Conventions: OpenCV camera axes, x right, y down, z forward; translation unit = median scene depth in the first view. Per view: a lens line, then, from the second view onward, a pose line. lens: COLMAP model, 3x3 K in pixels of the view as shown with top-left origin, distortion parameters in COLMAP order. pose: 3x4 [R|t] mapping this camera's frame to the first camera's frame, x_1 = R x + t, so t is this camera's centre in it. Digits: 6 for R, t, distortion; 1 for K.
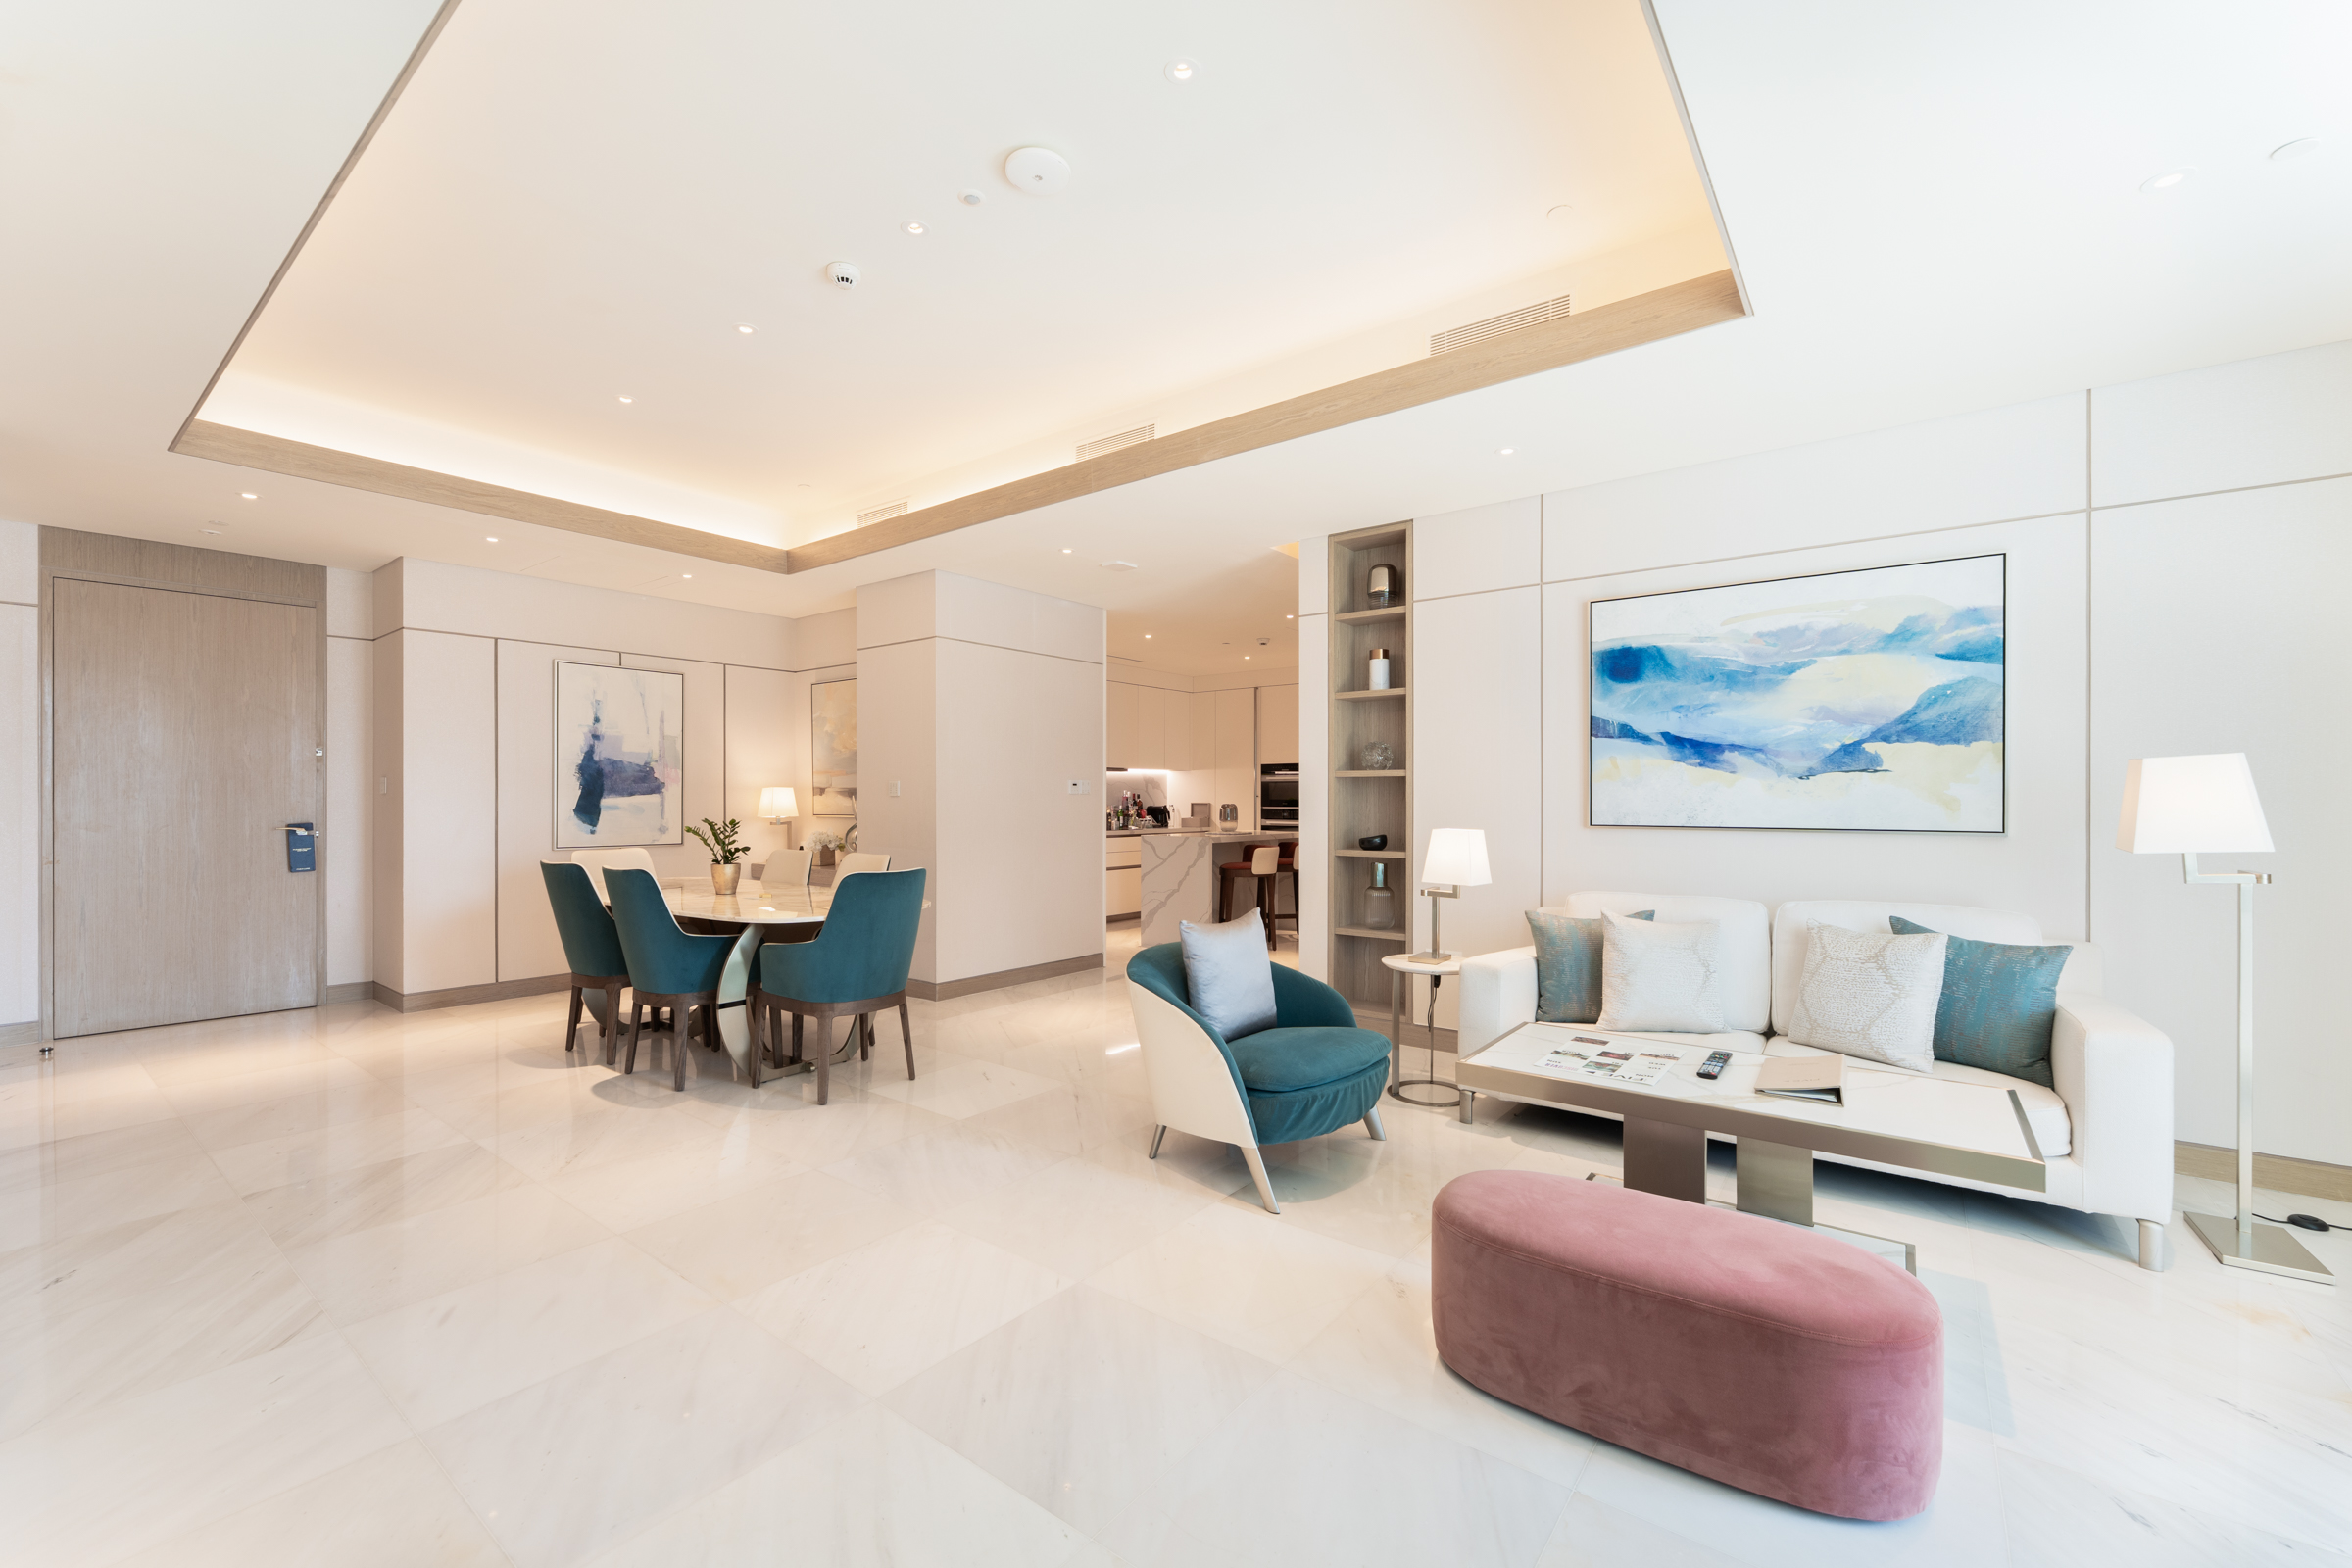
lens RADIAL K [[955.8, 0, 1181.2], [0, 955.8, 798.5], [0, 0, 1]] dist [-0.001244, -0.000122]
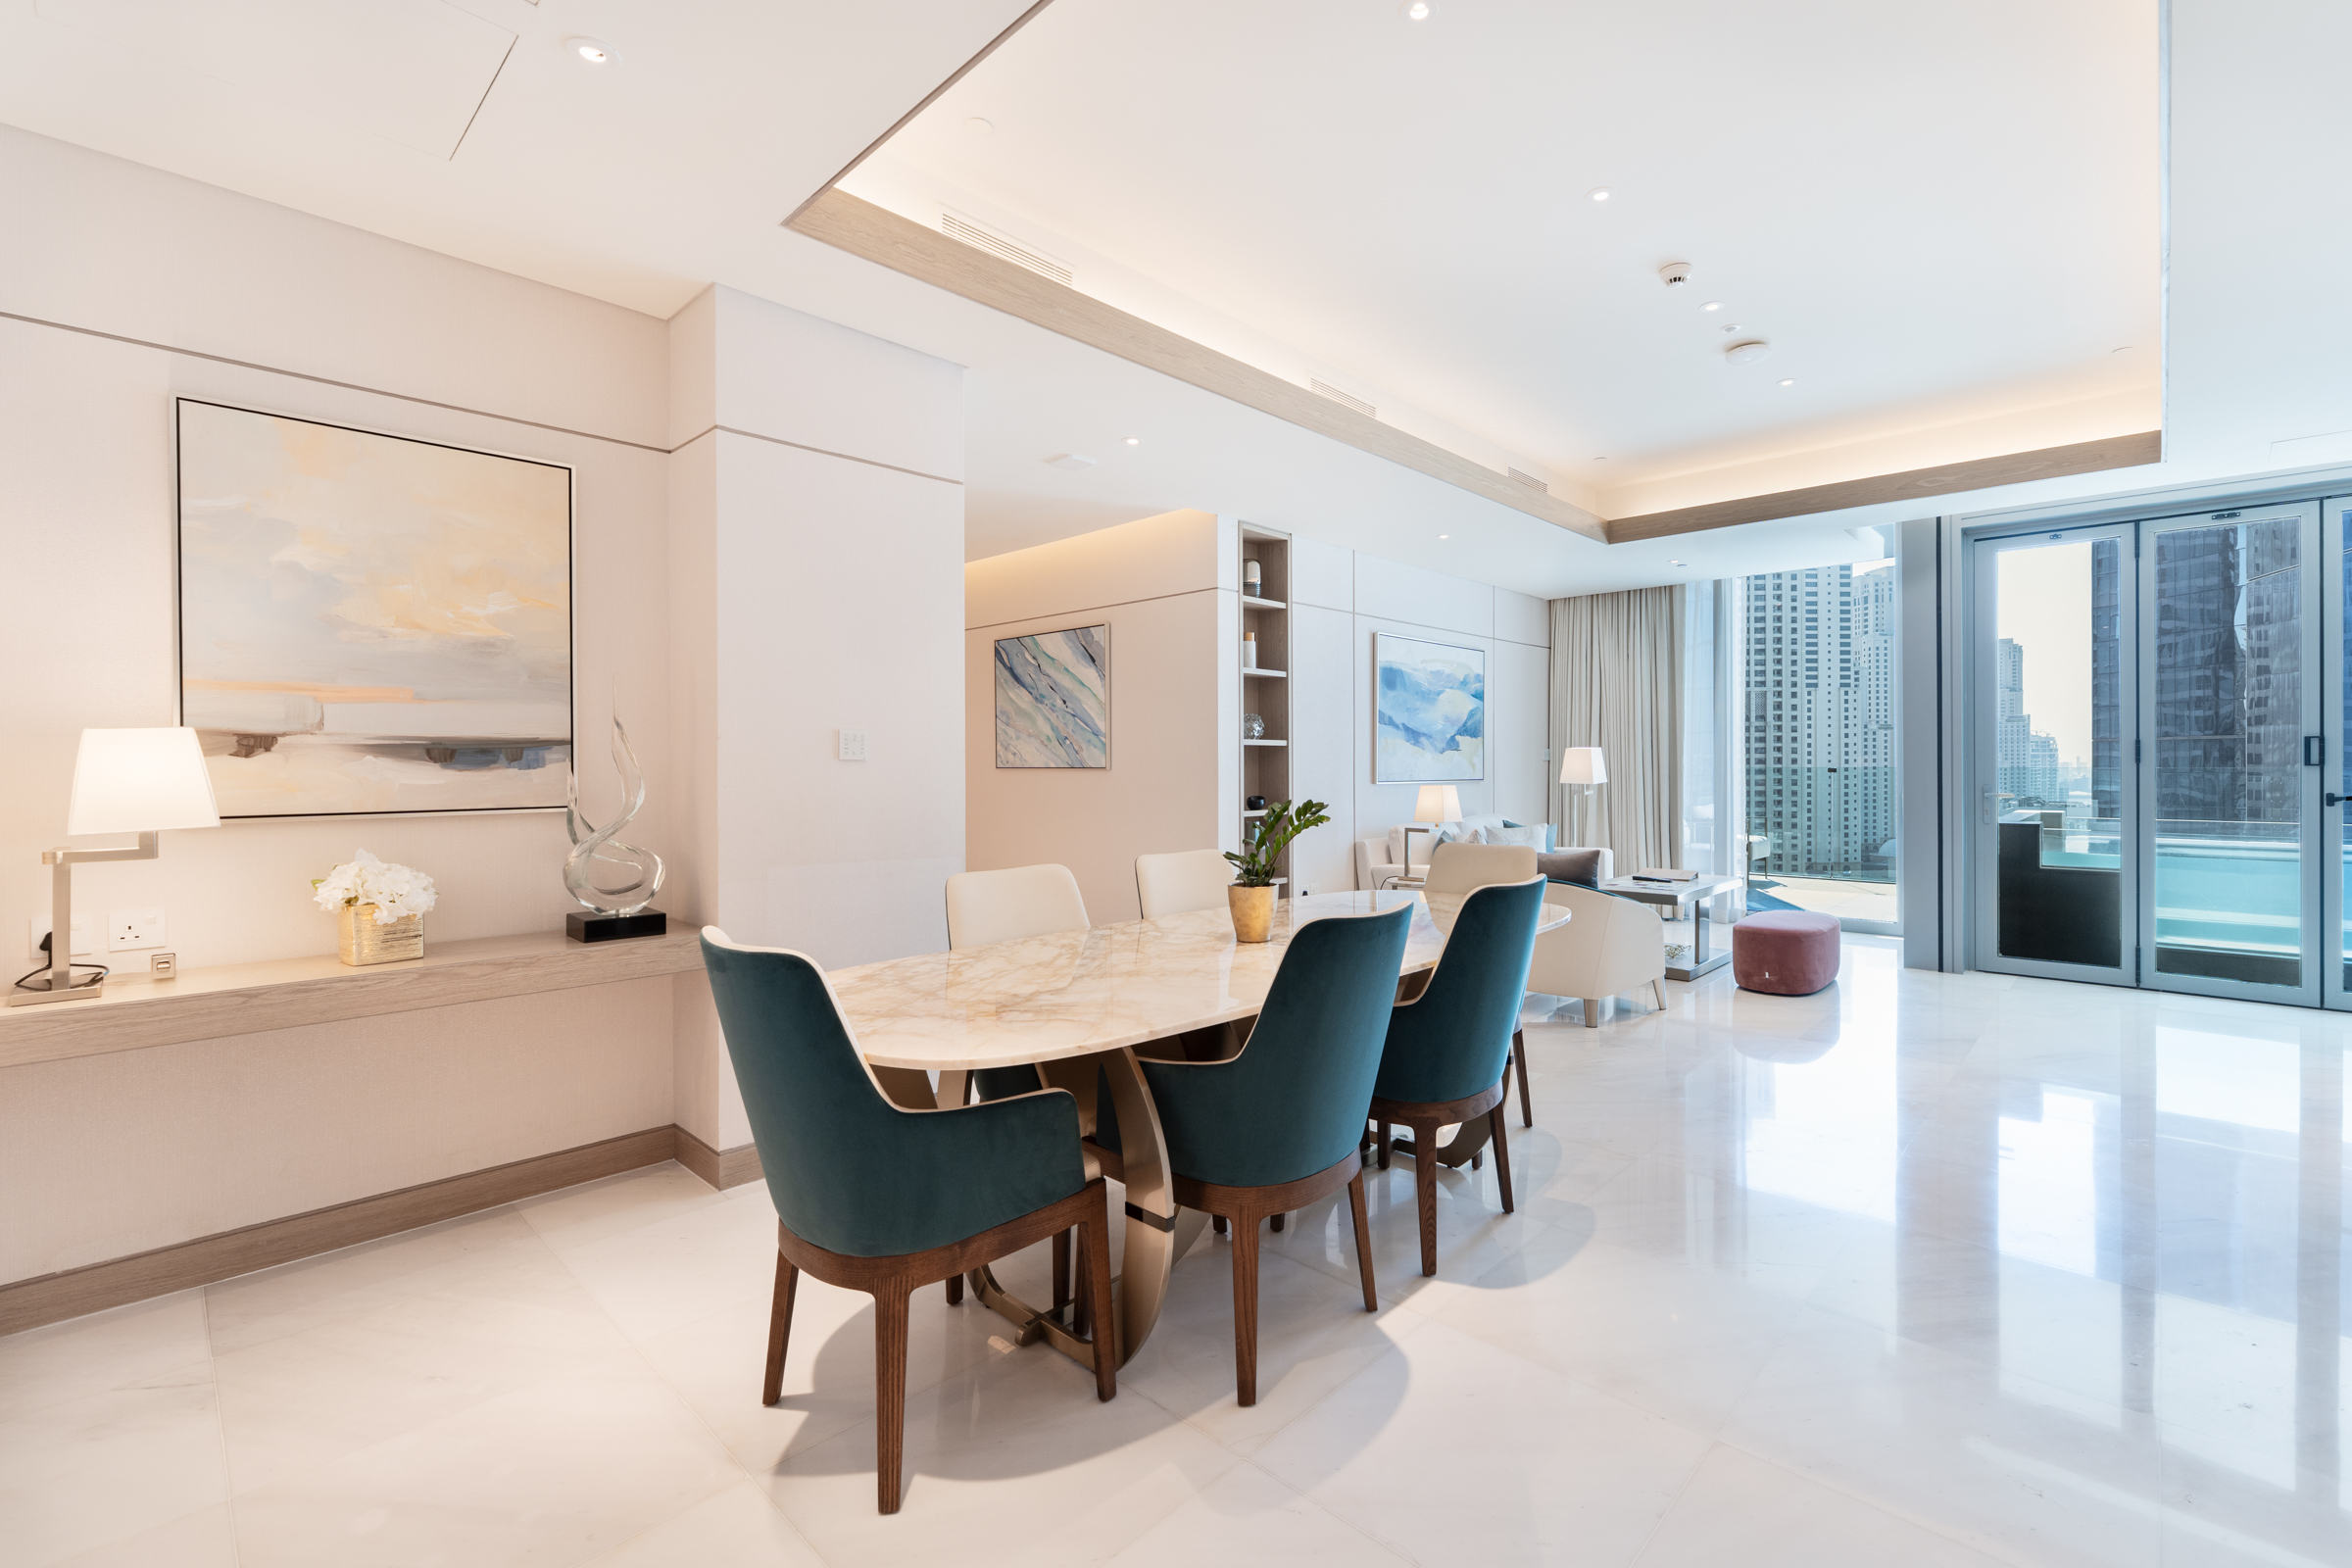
lens RADIAL K [[1006.3, 0, 1244.6], [0, 1006.3, 771.6], [0, 0, 1]] dist [-0.000333, 0.000004]
pose [[0.079282, -0.004442, 0.996842, -1.273452], [0.006186, 0.999973, 0.003963, 0.004161], [-0.996833, 0.005852, 0.079307, 1.181978]]
